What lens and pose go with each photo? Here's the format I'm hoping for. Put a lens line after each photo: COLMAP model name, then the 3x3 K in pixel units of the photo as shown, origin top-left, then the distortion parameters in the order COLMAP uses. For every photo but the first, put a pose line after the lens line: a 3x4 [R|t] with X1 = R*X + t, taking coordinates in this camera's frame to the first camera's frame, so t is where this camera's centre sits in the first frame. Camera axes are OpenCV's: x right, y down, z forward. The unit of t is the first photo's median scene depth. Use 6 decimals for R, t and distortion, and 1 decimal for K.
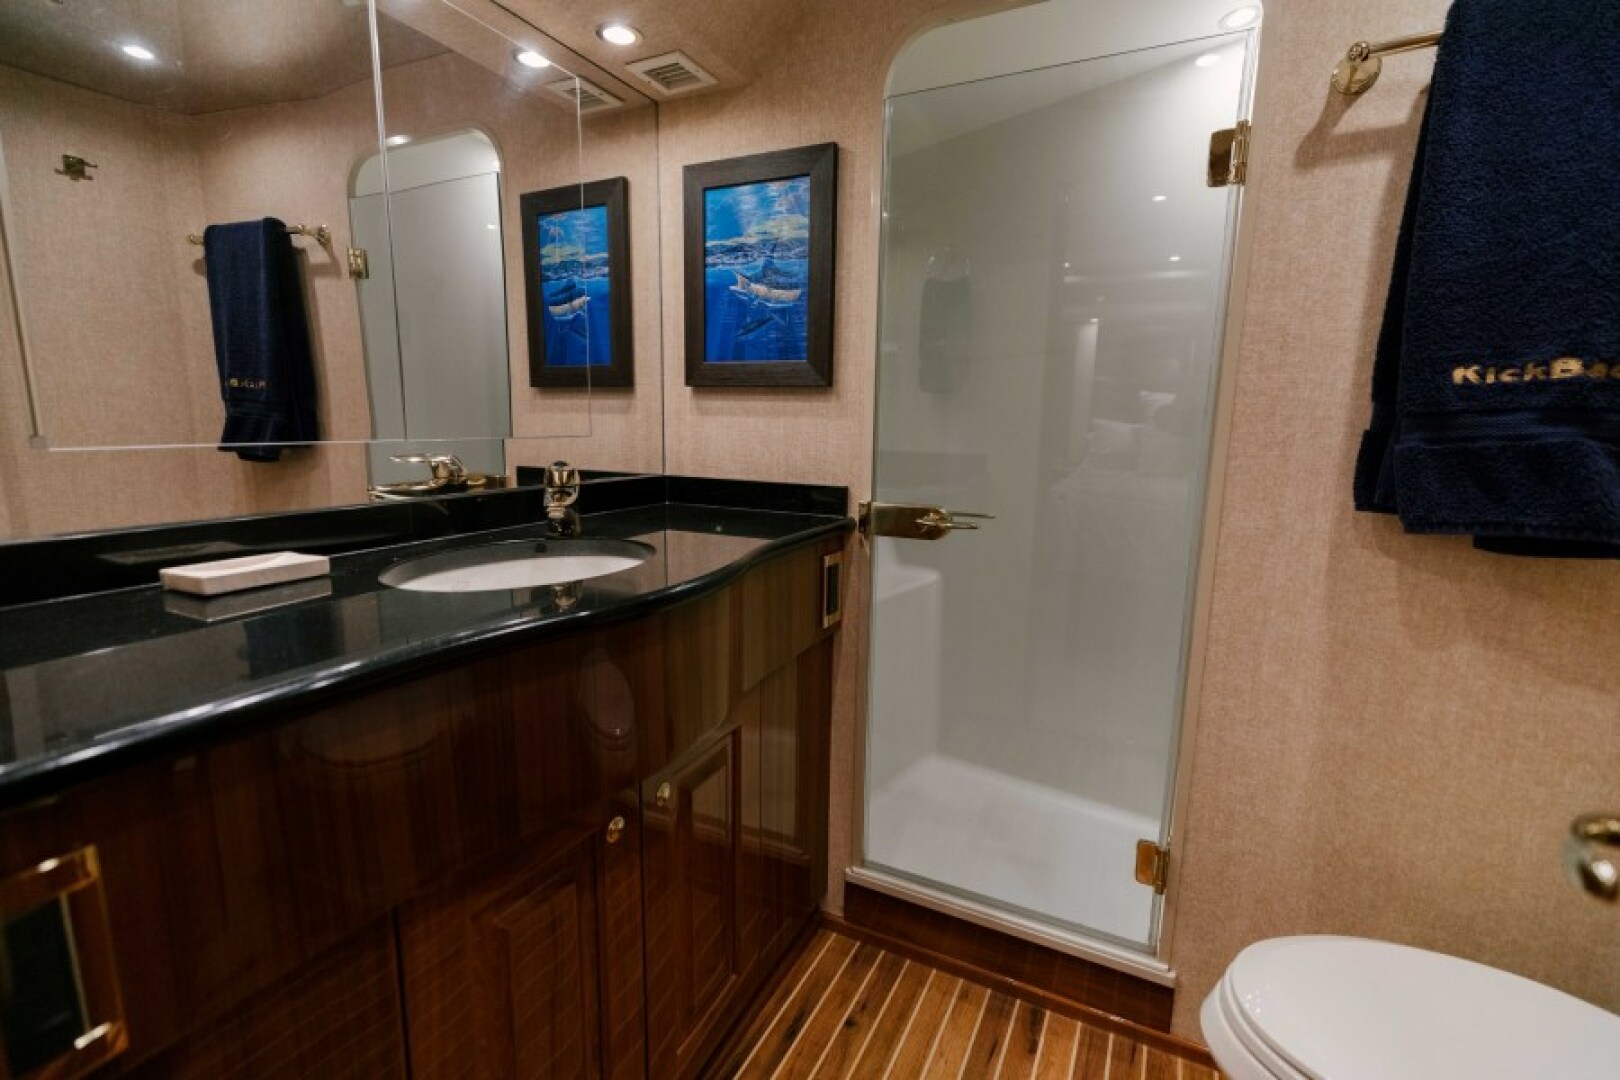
lens RADIAL K [[723.3, 0, 810.4], [0, 723.3, 541.9], [0, 0, 1]] dist [0.010851, -0.002884]
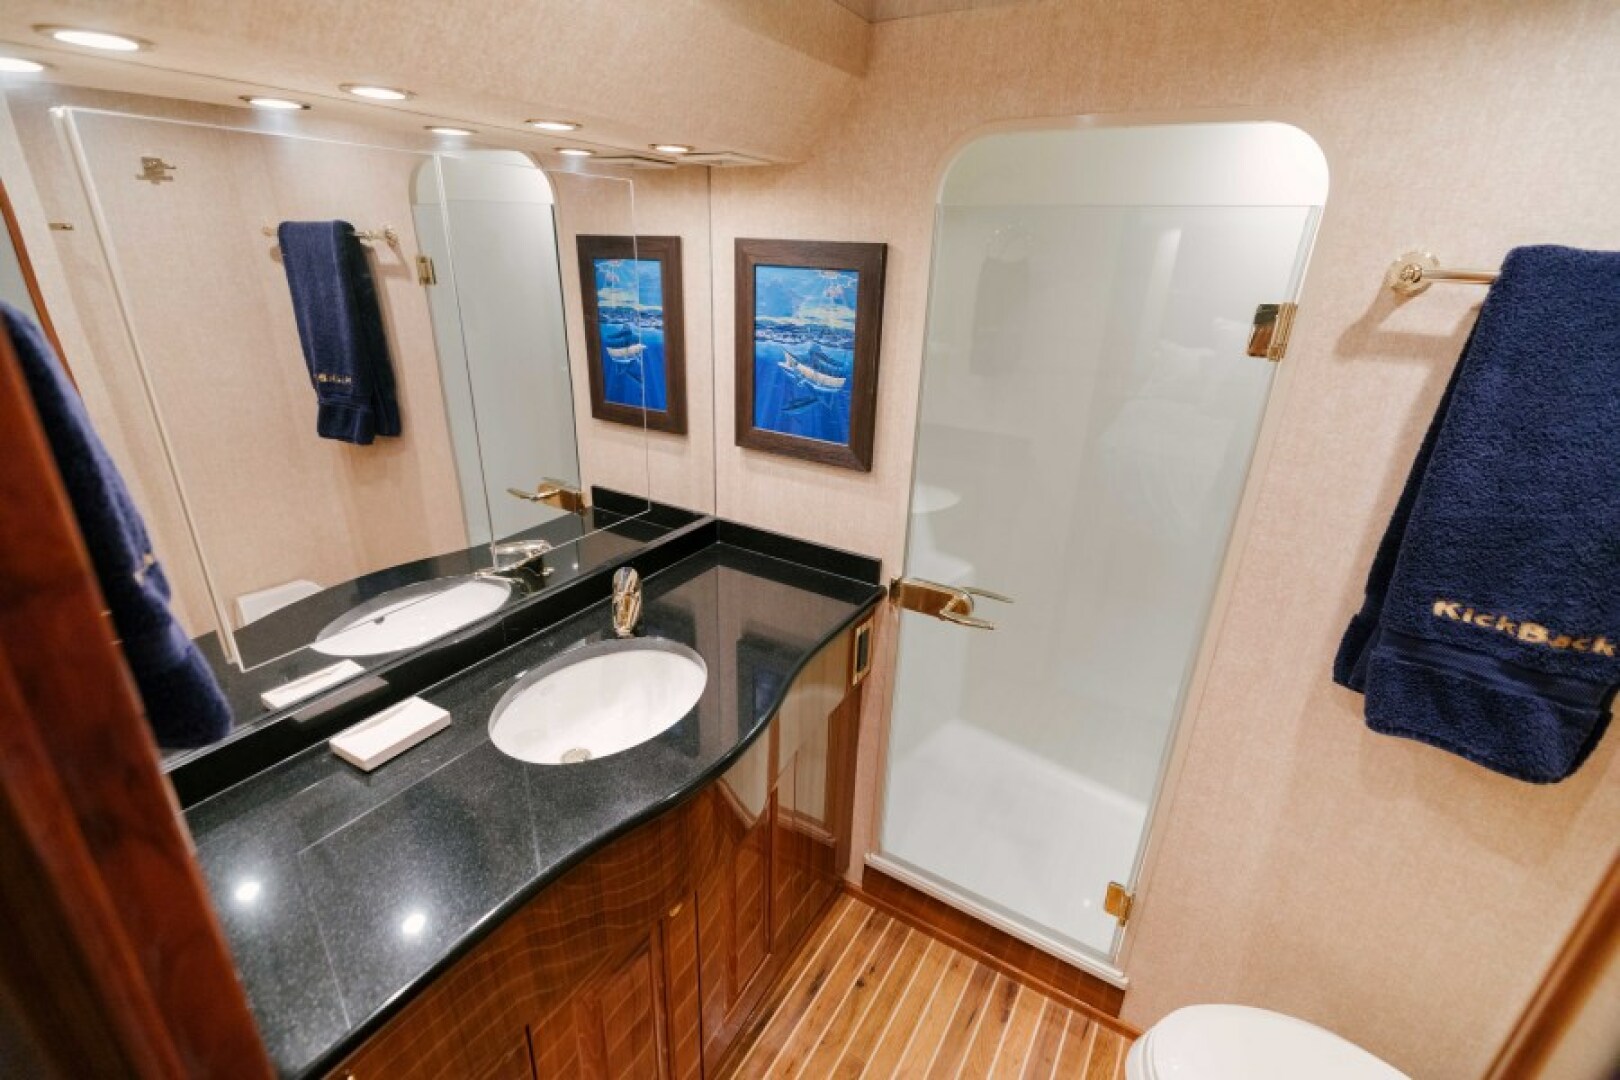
lens RADIAL K [[723.3, 0, 808.7], [0, 723.3, 540.5], [0, 0, 1]] dist [0.010851, -0.002884]
pose [[0.996617, 0.045420, -0.068502, 0.016861], [-0.029624, 0.975925, 0.216086, -0.358844], [0.076668, -0.213325, 0.973968, -0.070474]]
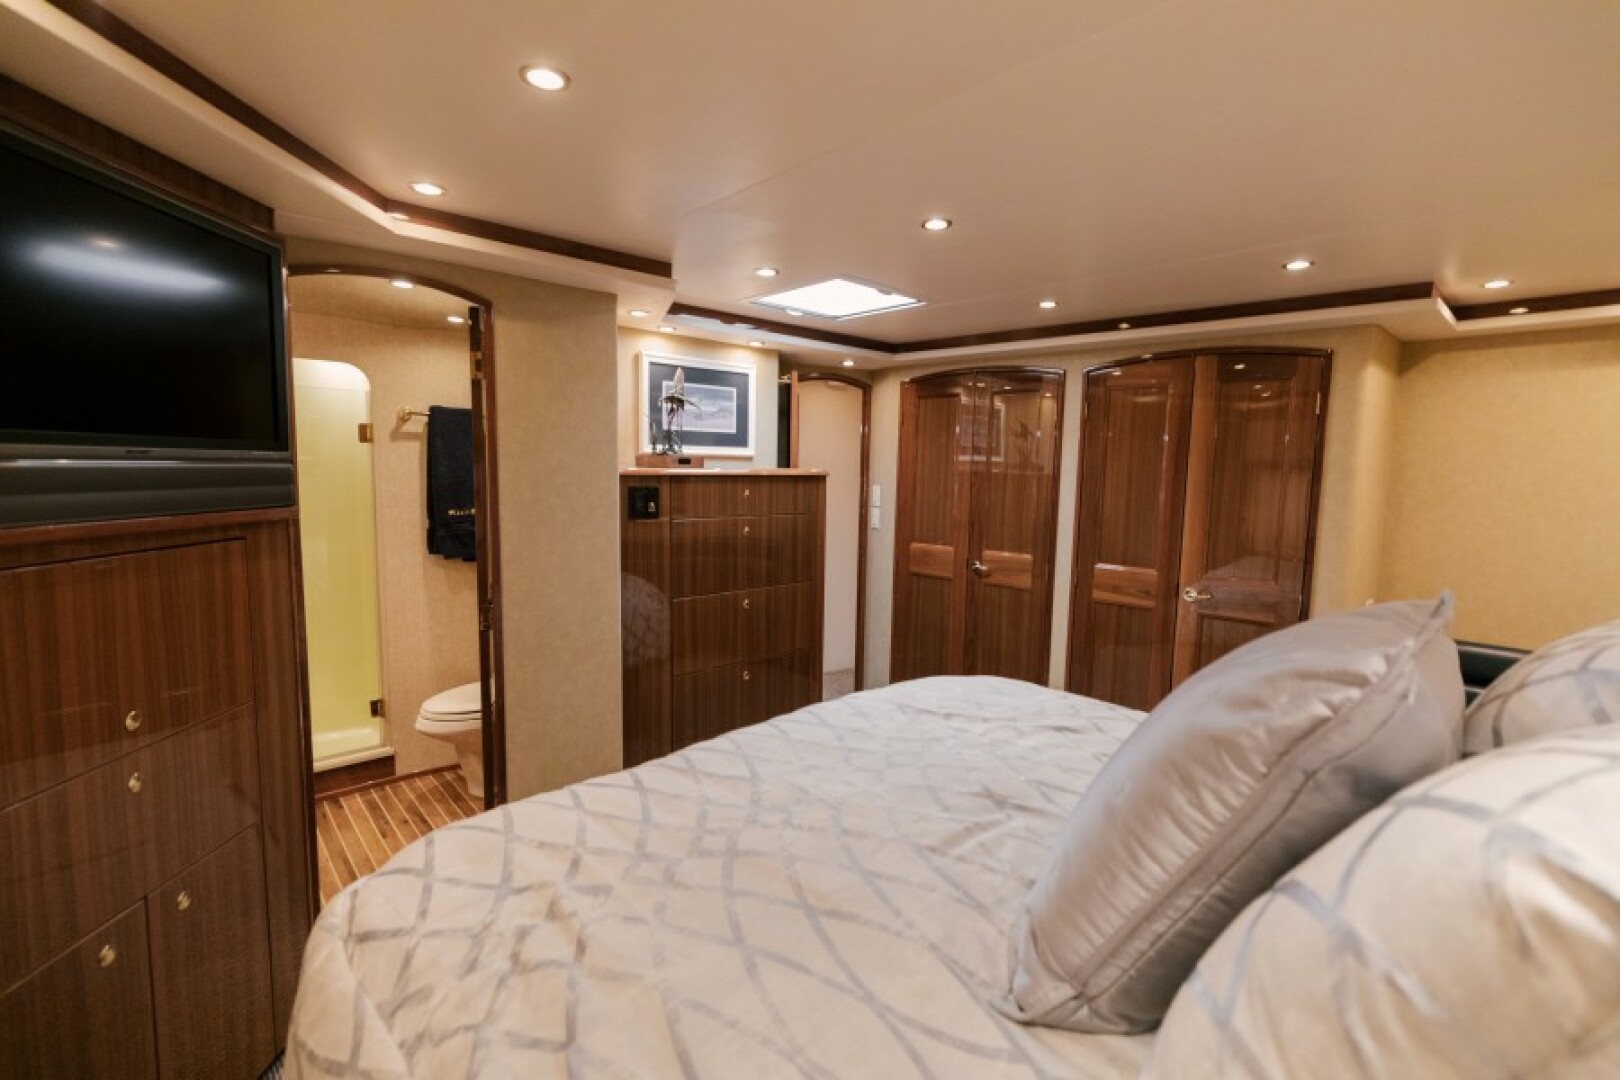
lens RADIAL K [[723.3, 0, 810.2], [0, 723.3, 534.9], [0, 0, 1]] dist [0.010851, -0.002884]
pose [[0.360000, -0.100863, 0.927484, -1.136890], [0.148188, 0.987700, 0.049893, -0.029196], [-0.921108, 0.119481, 0.370519, -1.228234]]
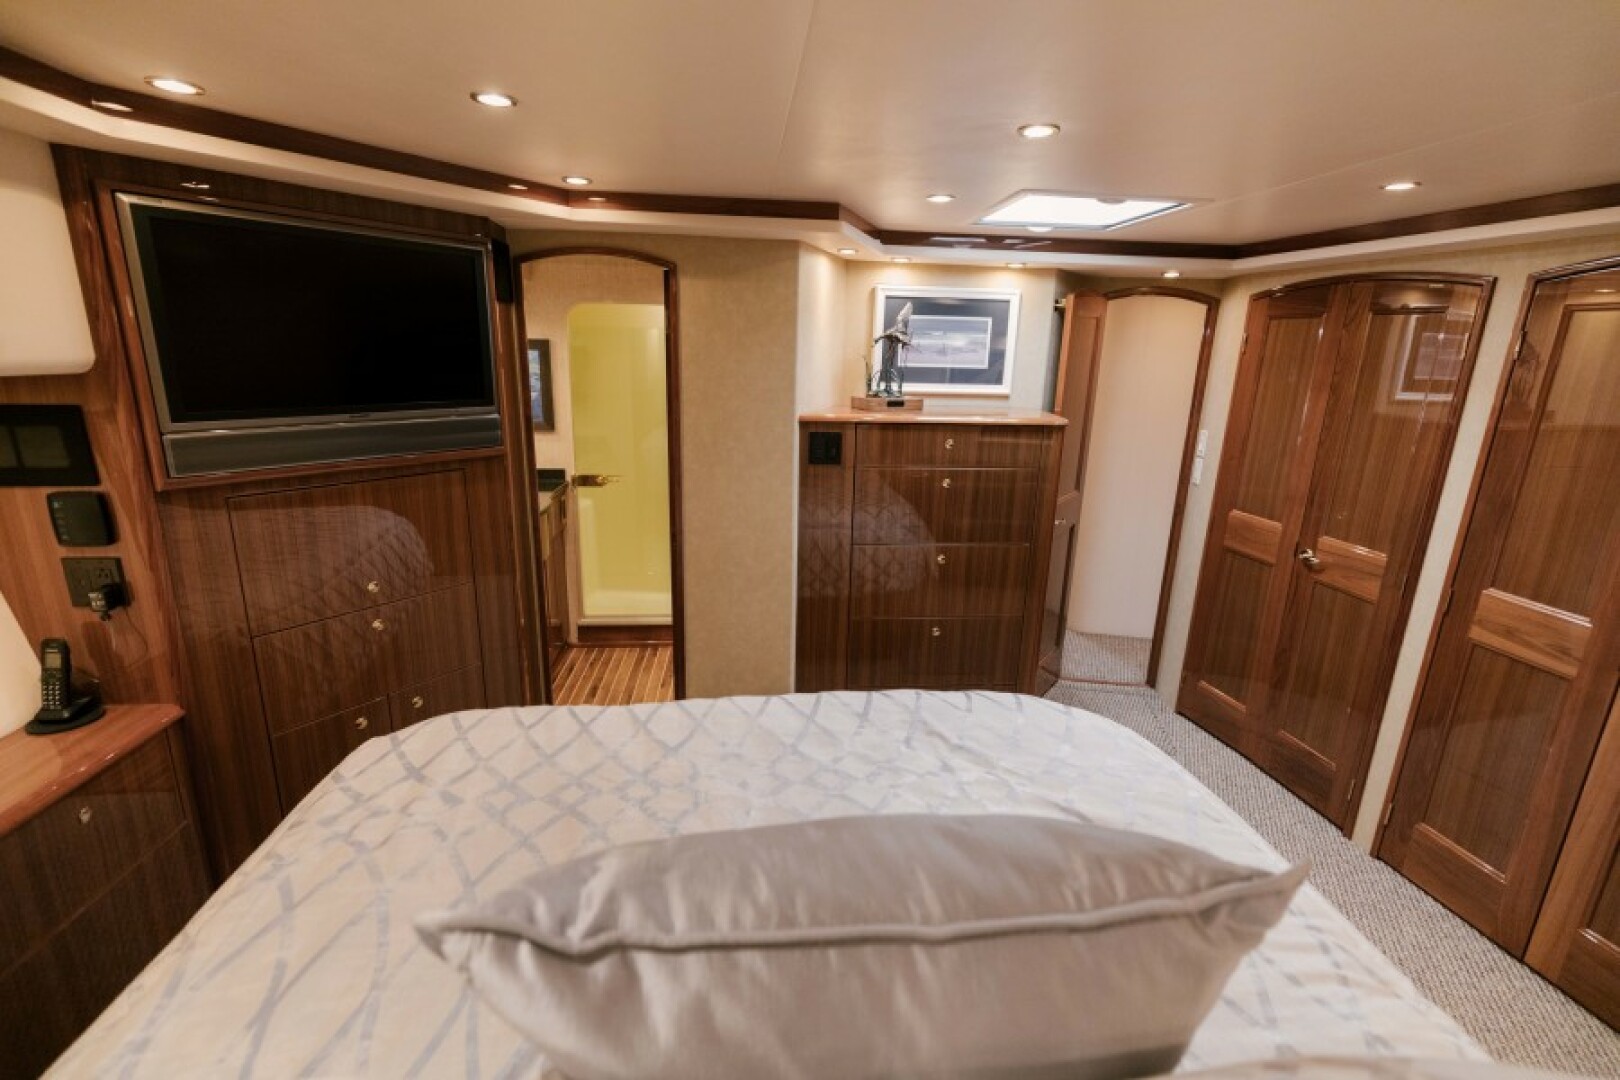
lens RADIAL K [[723.3, 0, 811.3], [0, 723.3, 536.4], [0, 0, 1]] dist [0.010851, -0.002884]
pose [[0.845891, -0.129691, 0.517347, -0.602082], [0.078299, 0.989673, 0.120073, -0.084259], [-0.527577, -0.061061, 0.847310, -1.750362]]
